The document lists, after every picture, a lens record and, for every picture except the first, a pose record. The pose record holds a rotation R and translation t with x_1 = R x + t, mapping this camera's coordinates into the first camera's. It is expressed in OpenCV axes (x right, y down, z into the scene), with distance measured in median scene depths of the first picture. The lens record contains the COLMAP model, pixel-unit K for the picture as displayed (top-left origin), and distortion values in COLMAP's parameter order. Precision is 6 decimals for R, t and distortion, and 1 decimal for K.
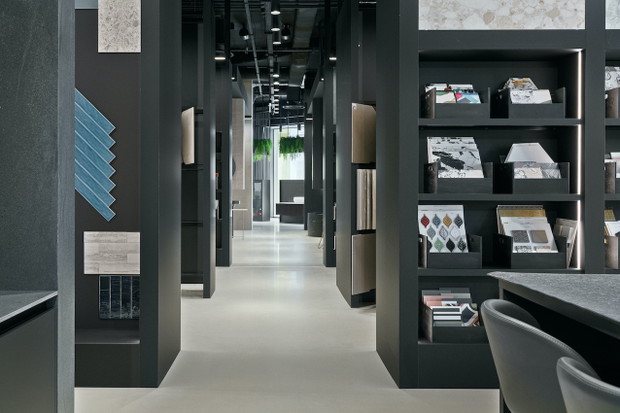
lens RADIAL K [[614.5, 0, 299.4], [0, 614.5, 183.1], [0, 0, 1]] dist [-0.010845, 0.000000]
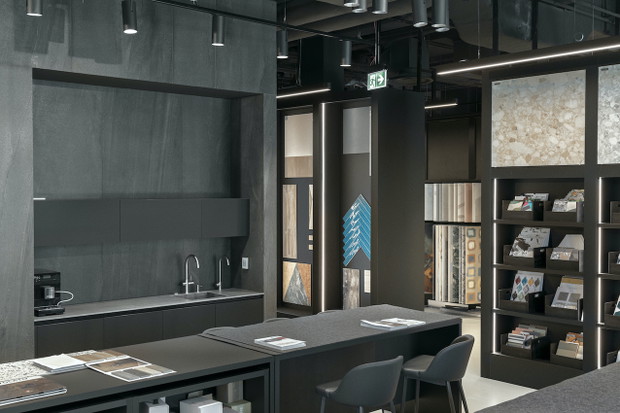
lens RADIAL K [[732.0, 0, 310.0], [0, 732.0, 205.8], [0, 0, 1]] dist [-0.008019, 0.000000]
pose [[0.674469, 0.017927, -0.738085, 1.015049], [0.003102, 0.999628, 0.027113, -0.151065], [0.738296, -0.020576, 0.674162, -0.544972]]
